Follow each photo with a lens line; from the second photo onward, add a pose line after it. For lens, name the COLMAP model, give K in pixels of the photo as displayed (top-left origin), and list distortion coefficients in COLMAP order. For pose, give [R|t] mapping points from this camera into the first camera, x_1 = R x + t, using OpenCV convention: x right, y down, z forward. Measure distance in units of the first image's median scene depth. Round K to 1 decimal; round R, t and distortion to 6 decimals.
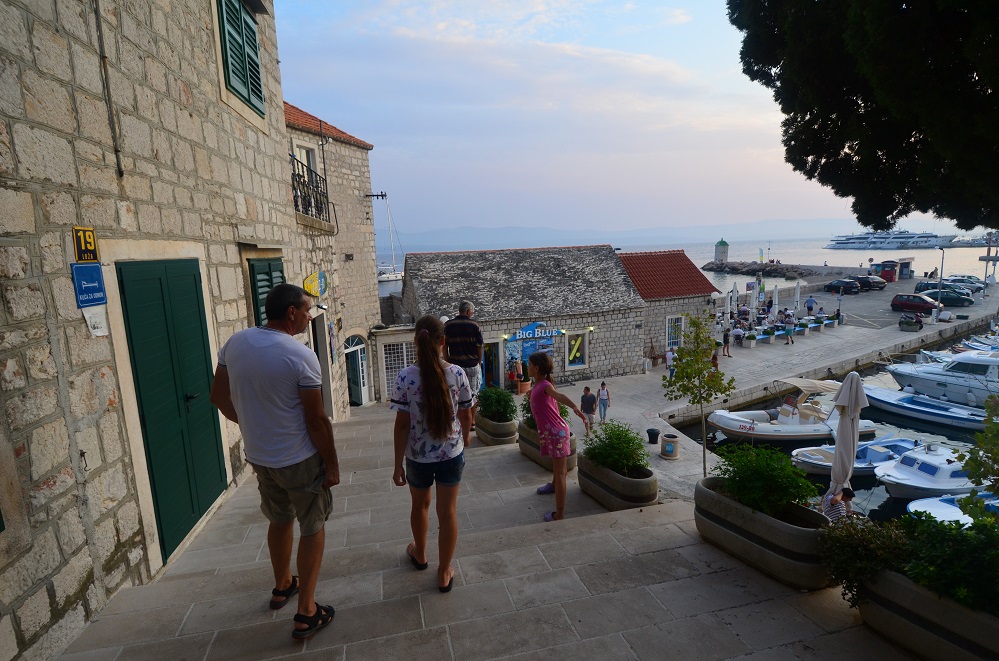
lens RADIAL K [[522.6, 0, 489.6], [0, 522.6, 342.2], [0, 0, 1]] dist [0.043029, -0.045582]
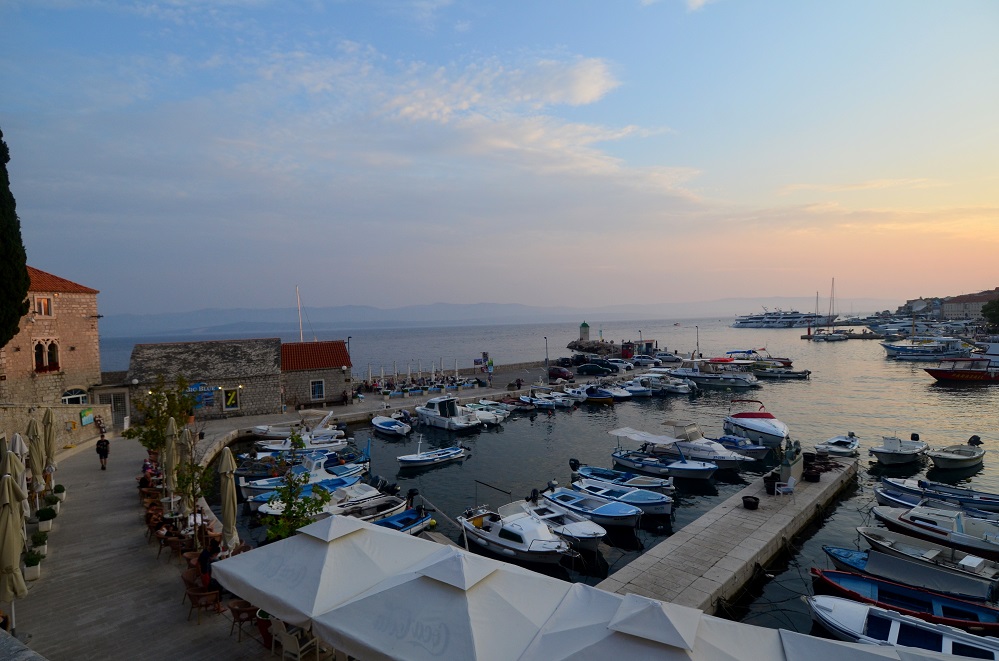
lens RADIAL K [[522.6, 0, 498.1], [0, 522.6, 335.7], [0, 0, 1]] dist [0.043029, -0.045582]
pose [[0.999107, -0.000215, 0.042241, 0.945024], [0.006667, 0.988256, -0.152663, 0.077642], [-0.041712, 0.152809, 0.987375, -0.775381]]
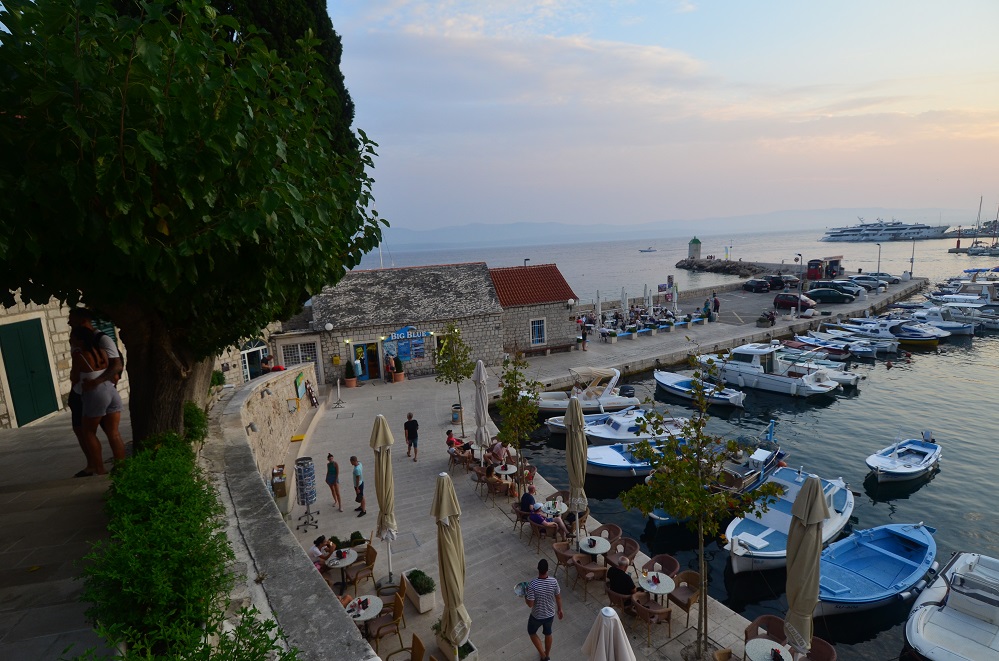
lens RADIAL K [[522.6, 0, 489.7], [0, 522.6, 342.6], [0, 0, 1]] dist [0.043029, -0.045582]
pose [[0.999605, -0.012801, -0.025032, 0.296284], [0.013007, 0.999883, 0.008106, -0.005540], [0.024925, -0.008428, 0.999654, -0.262350]]
